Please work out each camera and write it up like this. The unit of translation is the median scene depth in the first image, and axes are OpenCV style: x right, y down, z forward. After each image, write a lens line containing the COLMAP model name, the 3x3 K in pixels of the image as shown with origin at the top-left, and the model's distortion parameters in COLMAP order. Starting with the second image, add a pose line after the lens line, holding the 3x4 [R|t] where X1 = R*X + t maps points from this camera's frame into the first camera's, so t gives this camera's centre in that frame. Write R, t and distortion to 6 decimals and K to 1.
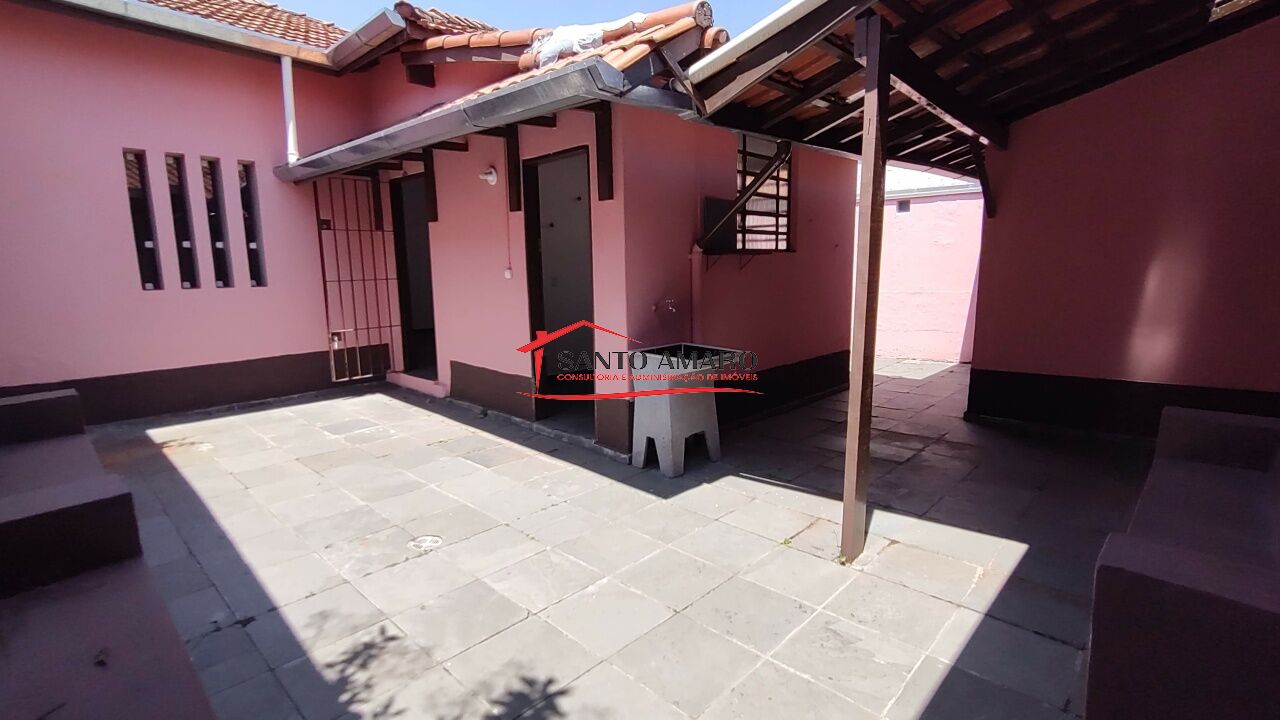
lens RADIAL K [[583.7, 0, 642.5], [0, 583.7, 353.6], [0, 0, 1]] dist [0.002517, 0.000004]
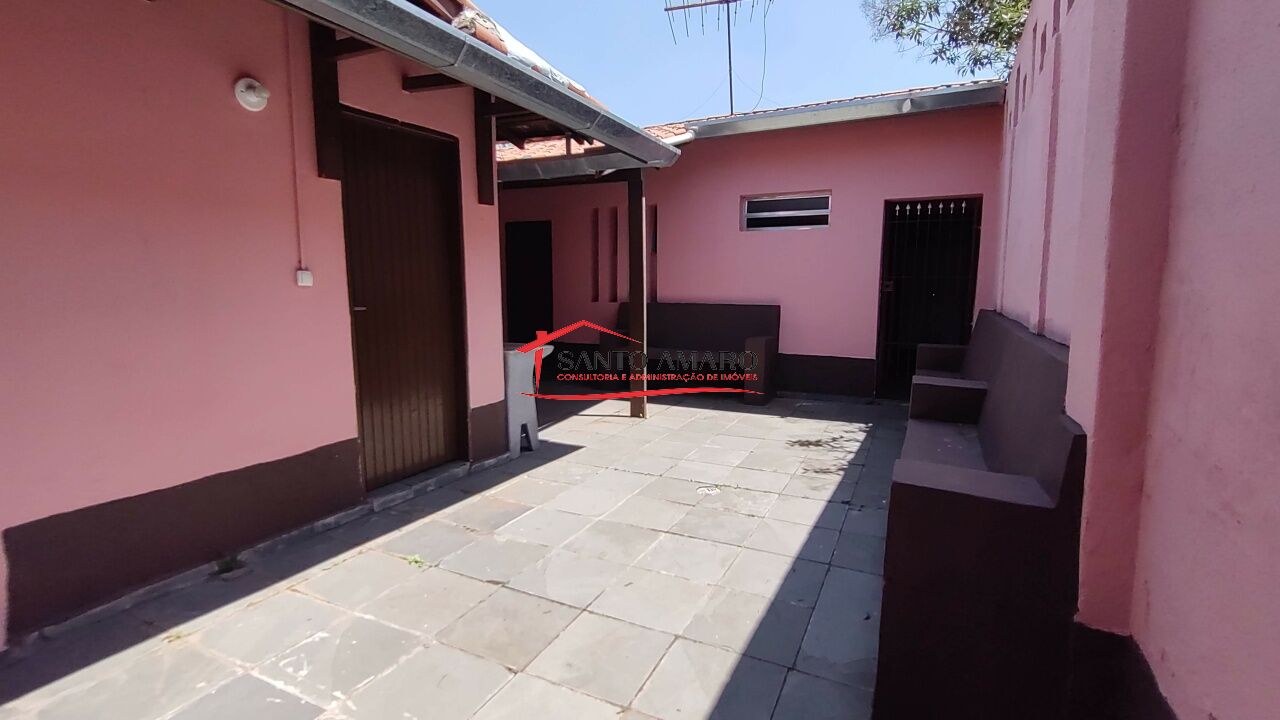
lens RADIAL K [[611.9, 0, 625.6], [0, 611.9, 352.2], [0, 0, 1]] dist [0.022509, -0.000009]
pose [[-0.281814, -0.101578, 0.954077, -1.158000], [0.147155, 0.978039, 0.147596, -0.137375], [-0.948117, 0.181992, -0.260678, 1.099412]]
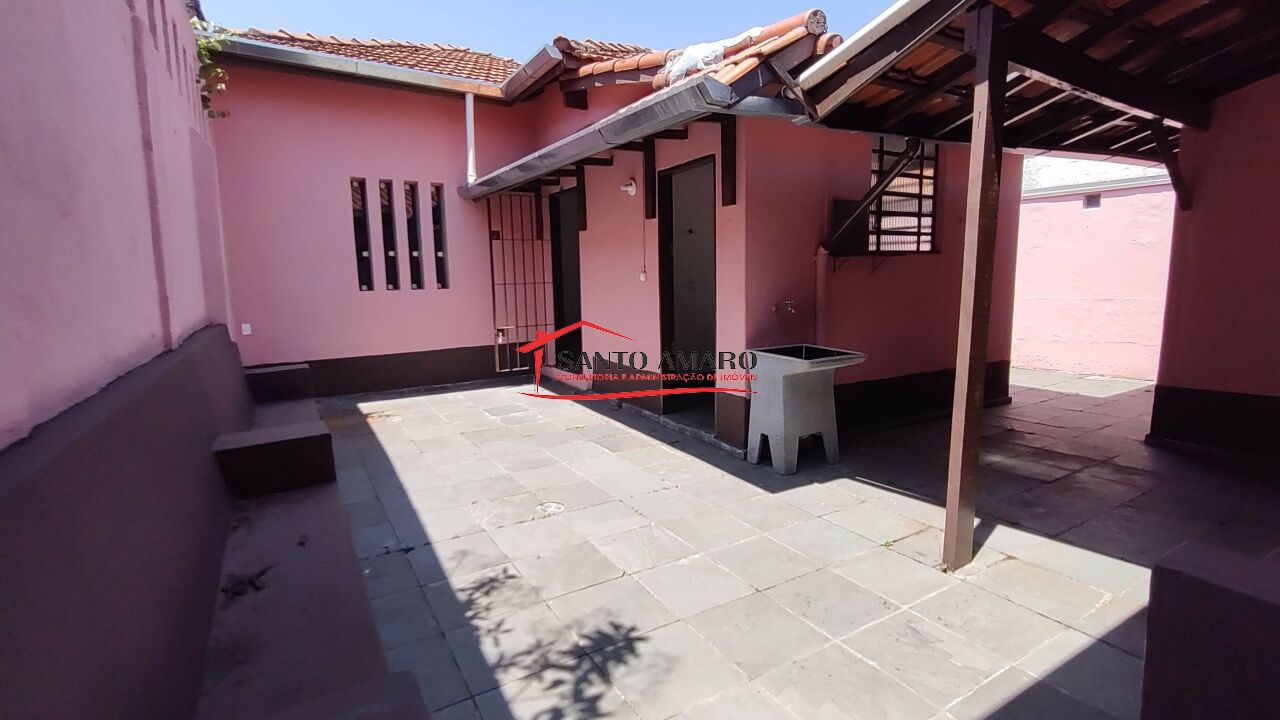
lens RADIAL K [[583.7, 0, 642.5], [0, 583.7, 353.6], [0, 0, 1]] dist [0.002517, 0.000004]
pose [[0.964495, 0.032370, -0.262110, 0.071105], [-0.035596, 0.999338, -0.007567, 0.017052], [0.261691, 0.016629, 0.965008, -0.049455]]
